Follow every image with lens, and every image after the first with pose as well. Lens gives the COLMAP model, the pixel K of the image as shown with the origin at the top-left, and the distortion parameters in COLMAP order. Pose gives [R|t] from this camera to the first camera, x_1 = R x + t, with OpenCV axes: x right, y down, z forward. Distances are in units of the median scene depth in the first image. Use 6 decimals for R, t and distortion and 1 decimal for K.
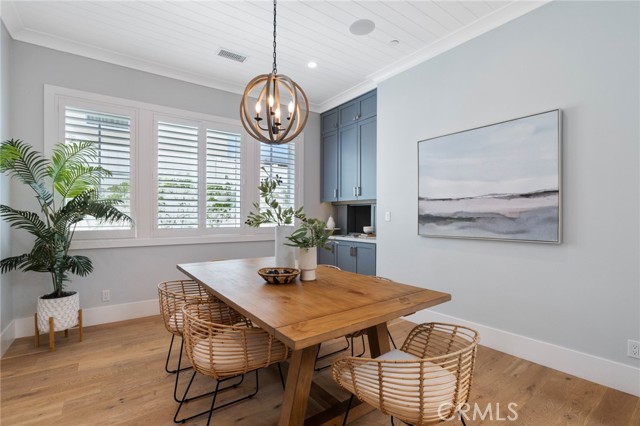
lens RADIAL K [[303.0, 0, 318.2], [0, 303.0, 213.9], [0, 0, 1]] dist [-0.061323, 0.023792]
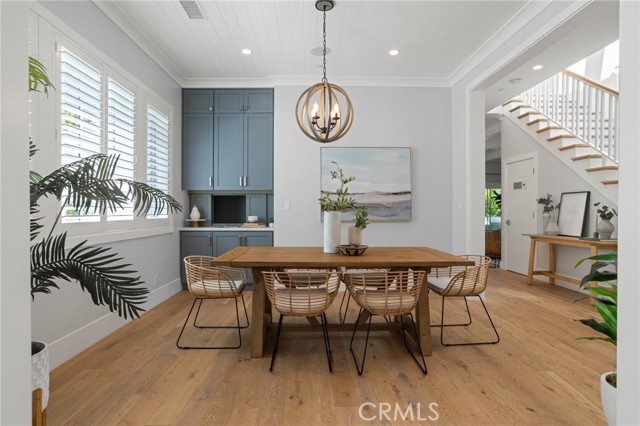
lens RADIAL K [[338.2, 0, 320.0], [0, 338.2, 213.0], [0, 0, 1]] dist [-0.002671, -0.000208]
pose [[0.569346, -0.007056, 0.822067, -1.092315], [-0.004590, 0.999920, 0.011761, 0.026467], [-0.822085, -0.010469, 0.569269, 0.233454]]
